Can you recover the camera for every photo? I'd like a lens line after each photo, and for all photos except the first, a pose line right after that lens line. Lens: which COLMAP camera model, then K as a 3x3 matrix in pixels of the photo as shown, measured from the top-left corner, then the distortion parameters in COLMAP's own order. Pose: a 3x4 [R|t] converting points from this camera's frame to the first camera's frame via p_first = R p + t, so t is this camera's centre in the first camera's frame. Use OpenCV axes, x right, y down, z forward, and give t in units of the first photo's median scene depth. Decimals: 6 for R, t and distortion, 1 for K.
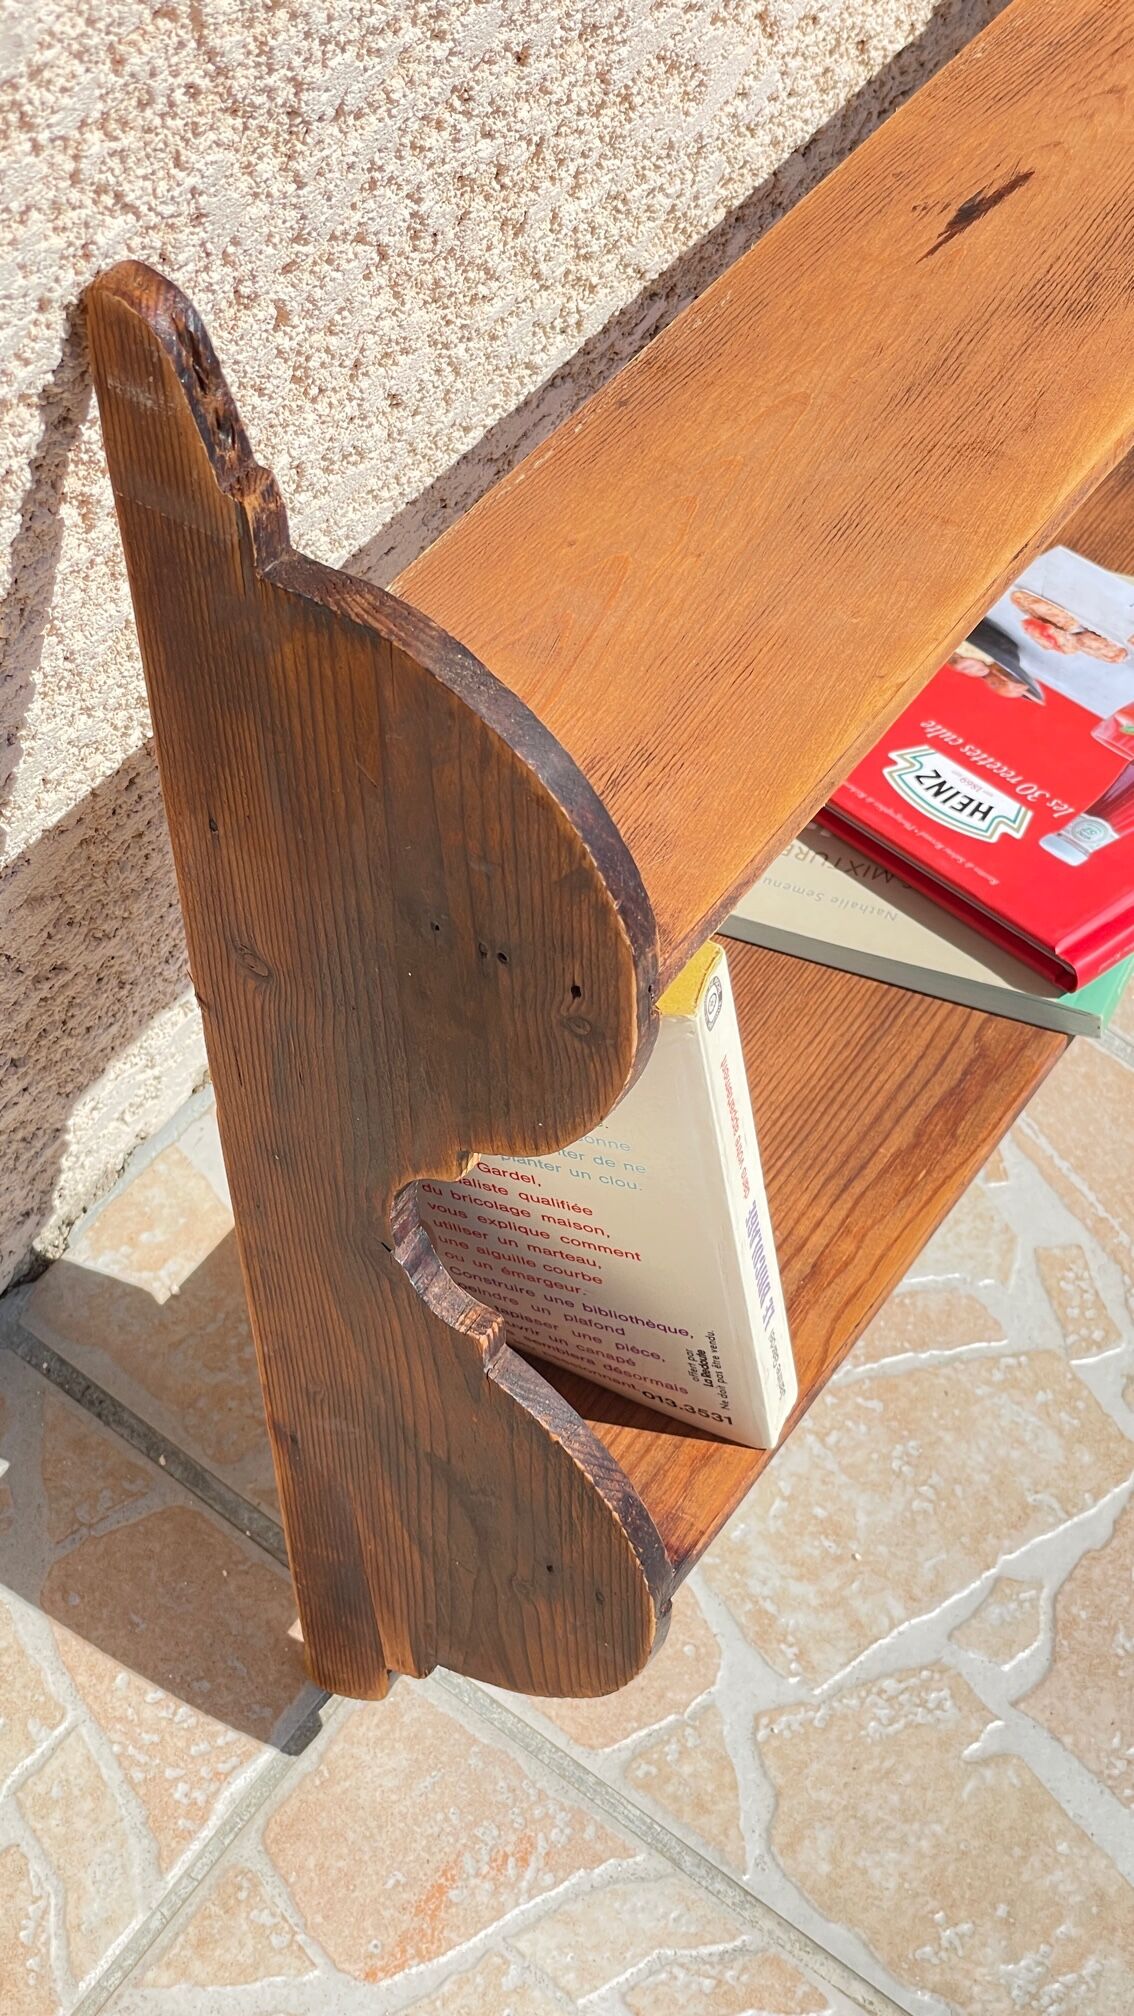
lens RADIAL K [[3062.7, 0, 557.5], [0, 3062.7, 1005.8], [0, 0, 1]] dist [0.071620, 0.000000]
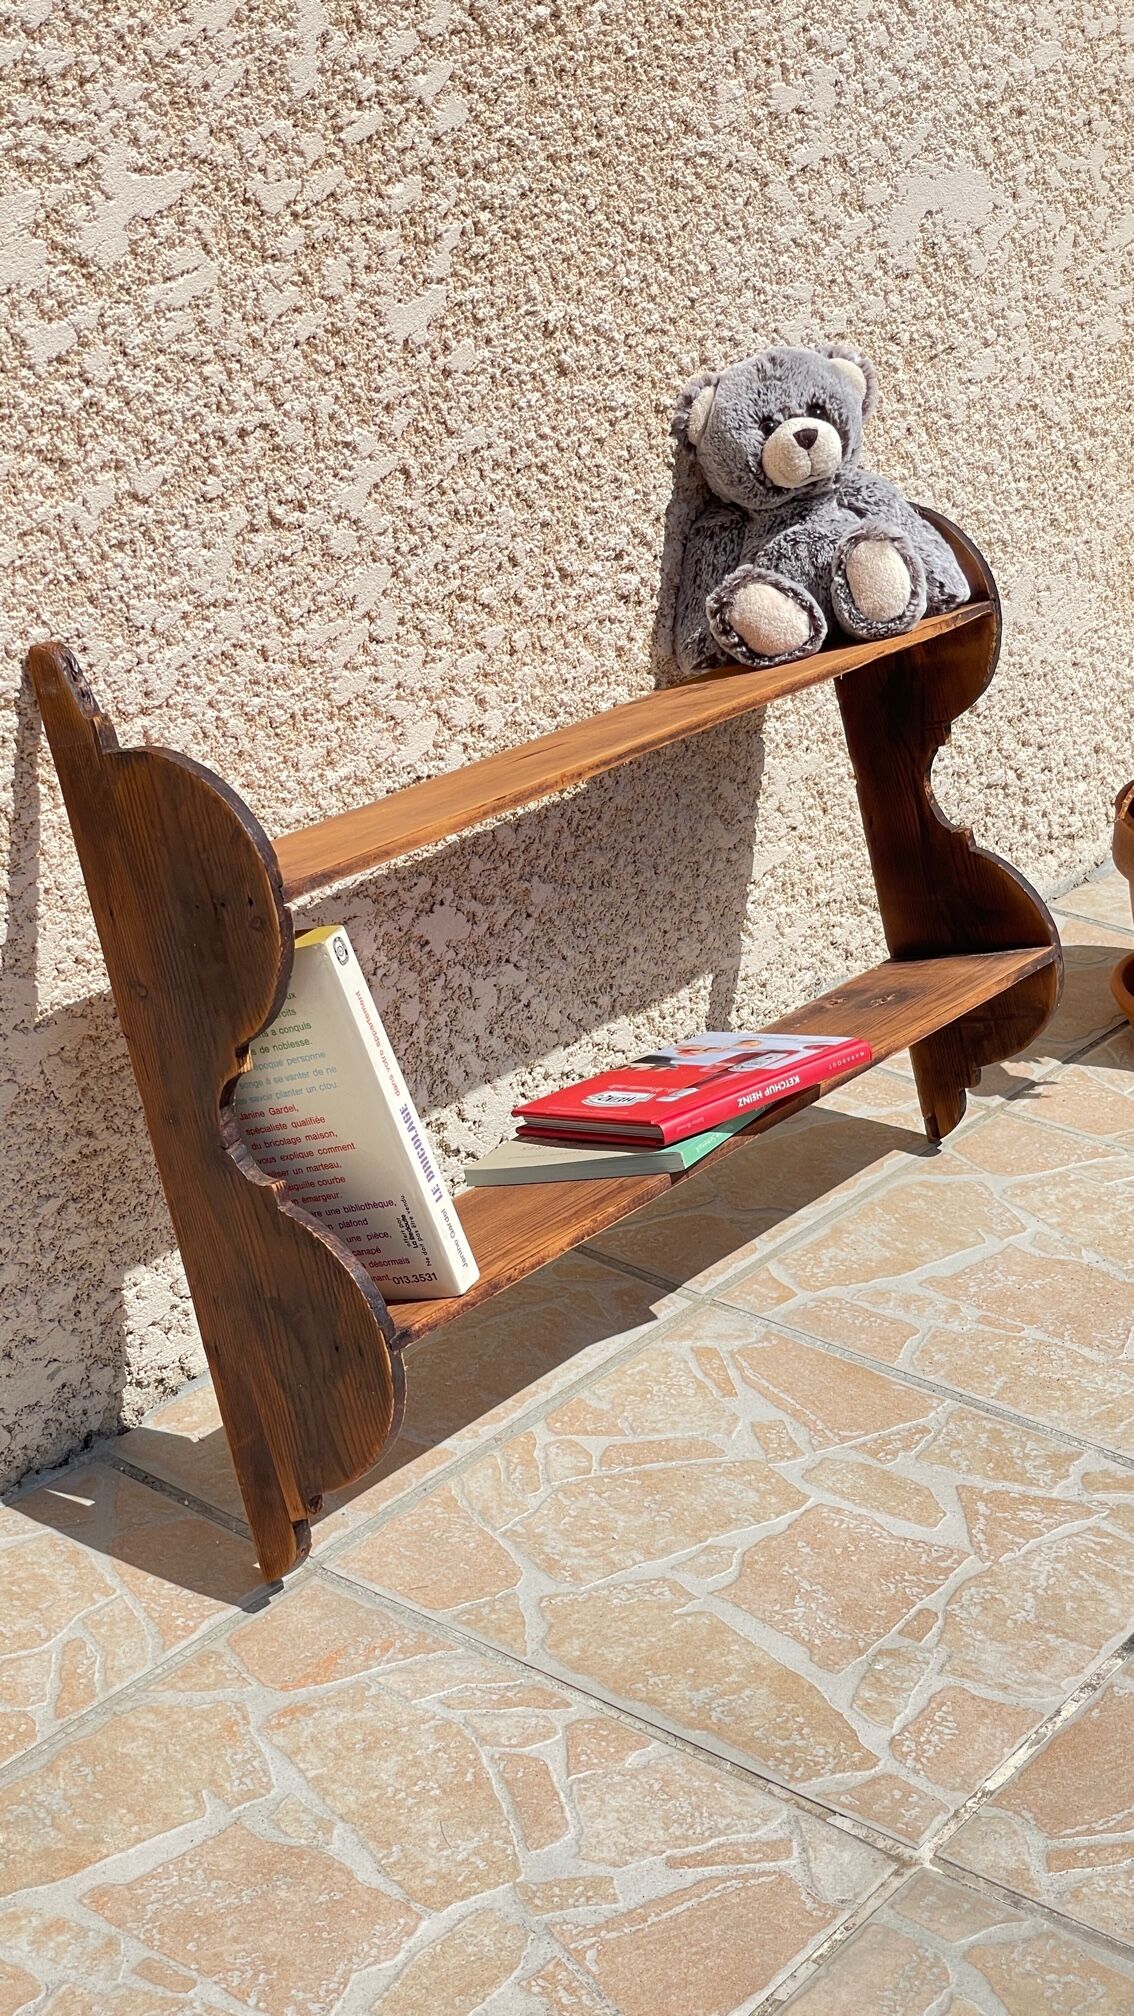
lens RADIAL K [[3062.7, 0, 580.7], [0, 3062.7, 996.7], [0, 0, 1]] dist [0.071620, 0.000000]
pose [[0.979954, -0.163831, -0.113359, 0.415932], [0.074619, 0.829407, -0.553639, 1.124200], [0.184724, 0.534082, 0.825005, -0.654562]]
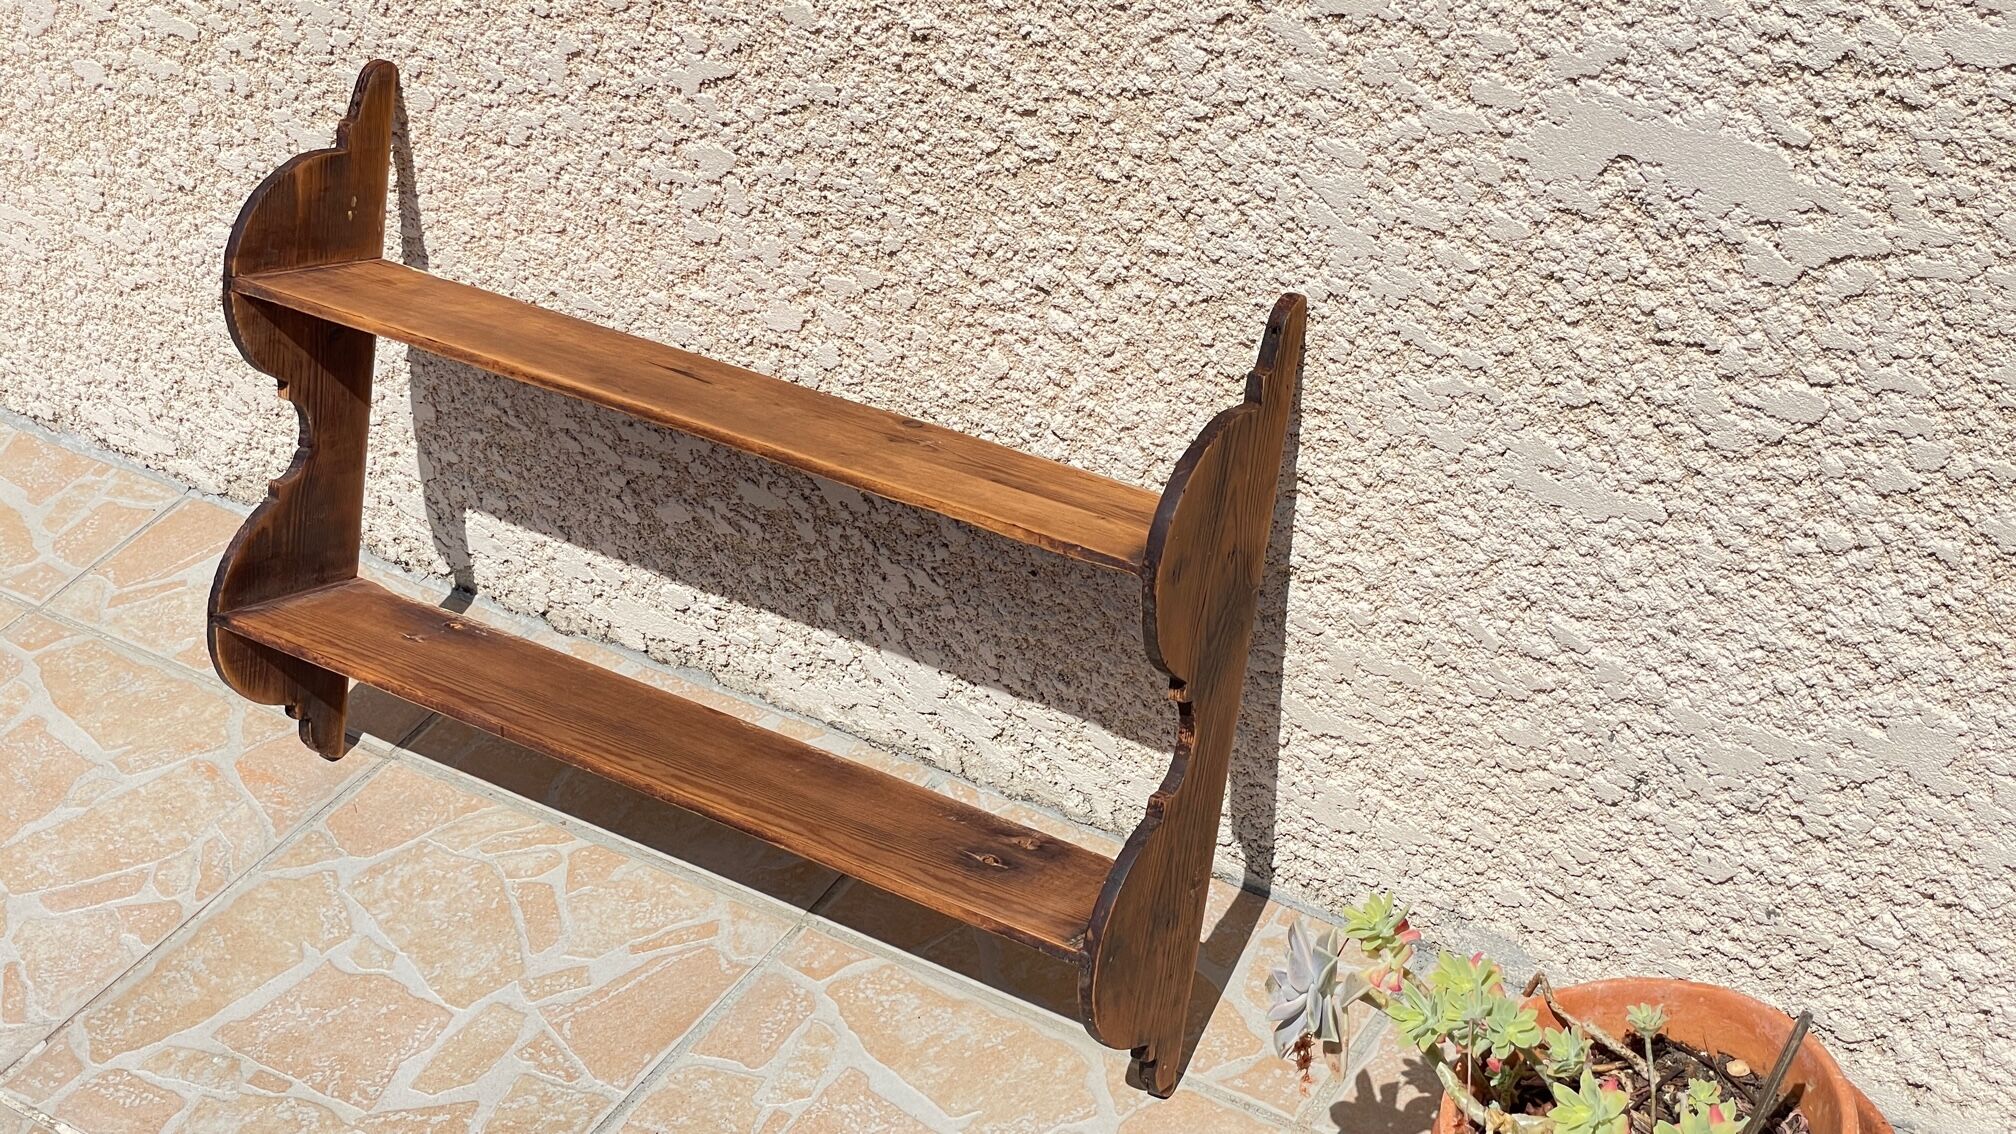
lens RADIAL K [[3062.7, 0, 1015.4], [0, 3062.7, 583.1], [0, 0, 1]] dist [0.071620, 0.000000]
pose [[-0.015775, 0.393732, -0.919090, 2.493877], [-0.782105, 0.567827, 0.256677, -1.025965], [0.622946, 0.722874, 0.298982, 0.669088]]
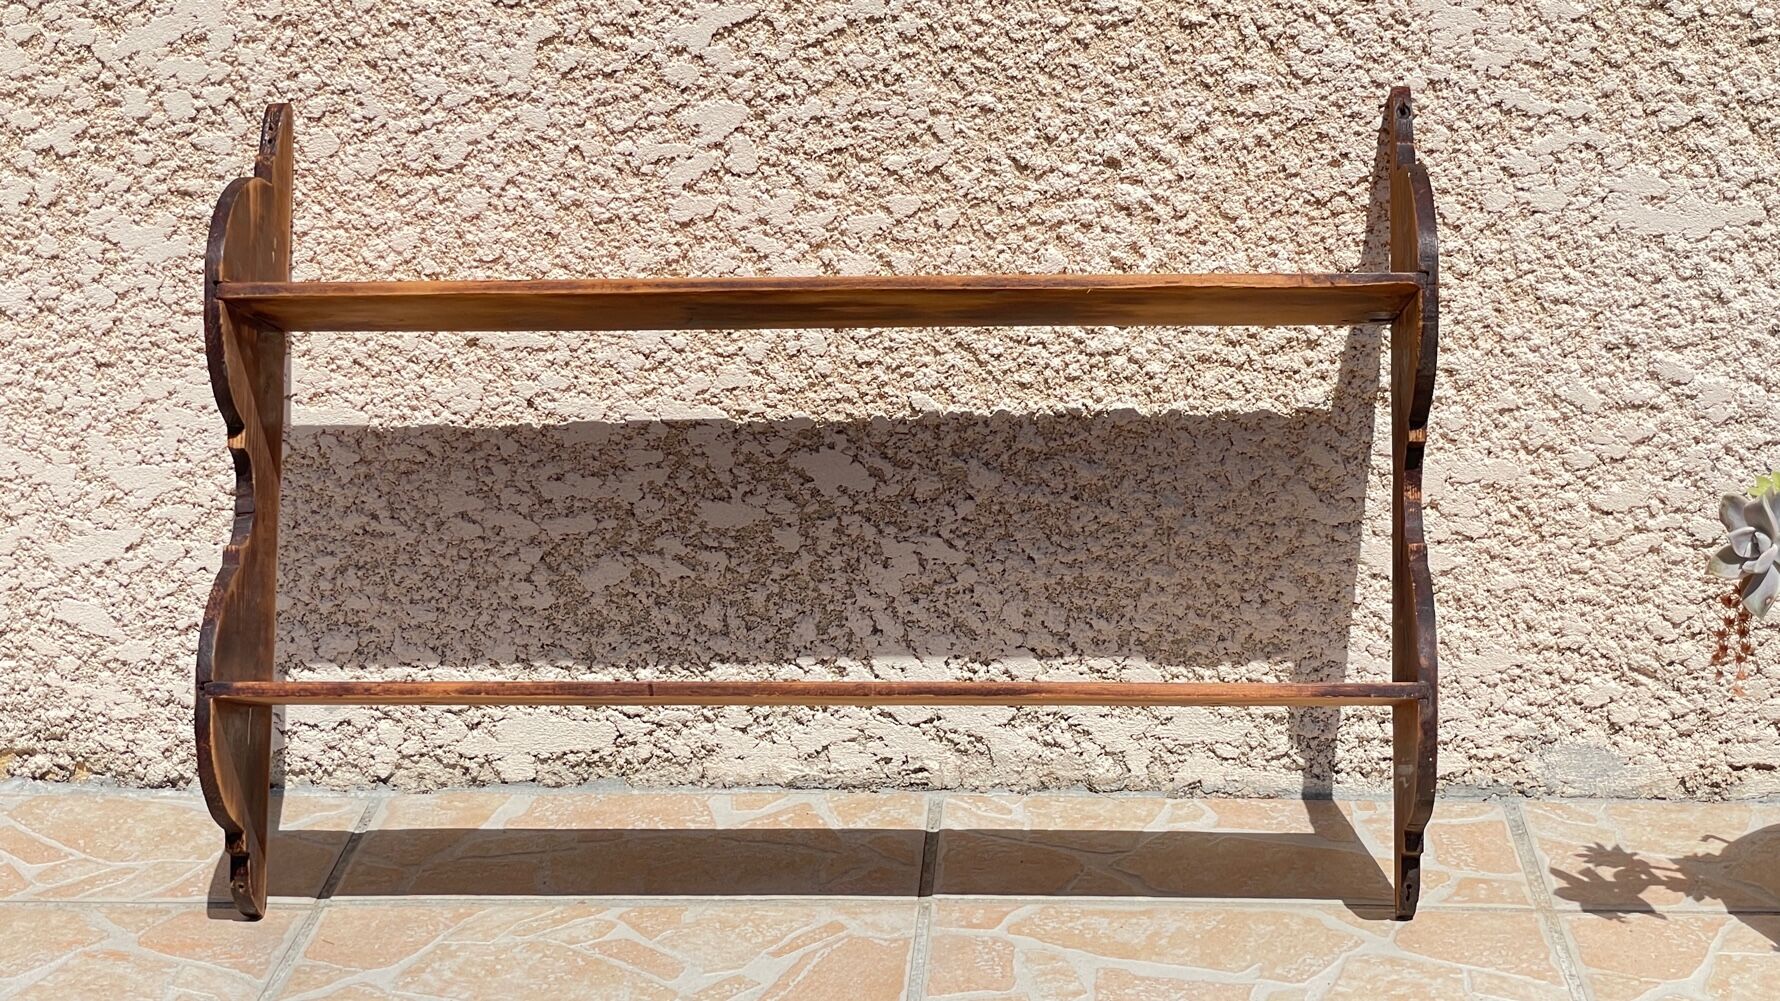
lens RADIAL K [[2995.4, 0, 909.3], [0, 2995.4, 487.4], [0, 0, 1]] dist [0.076893, 0.000000]
pose [[0.489055, -0.000781, -0.872253, 2.255639], [-0.638921, 0.680451, -0.358840, 0.591581], [0.593806, 0.732793, 0.332279, 0.517013]]
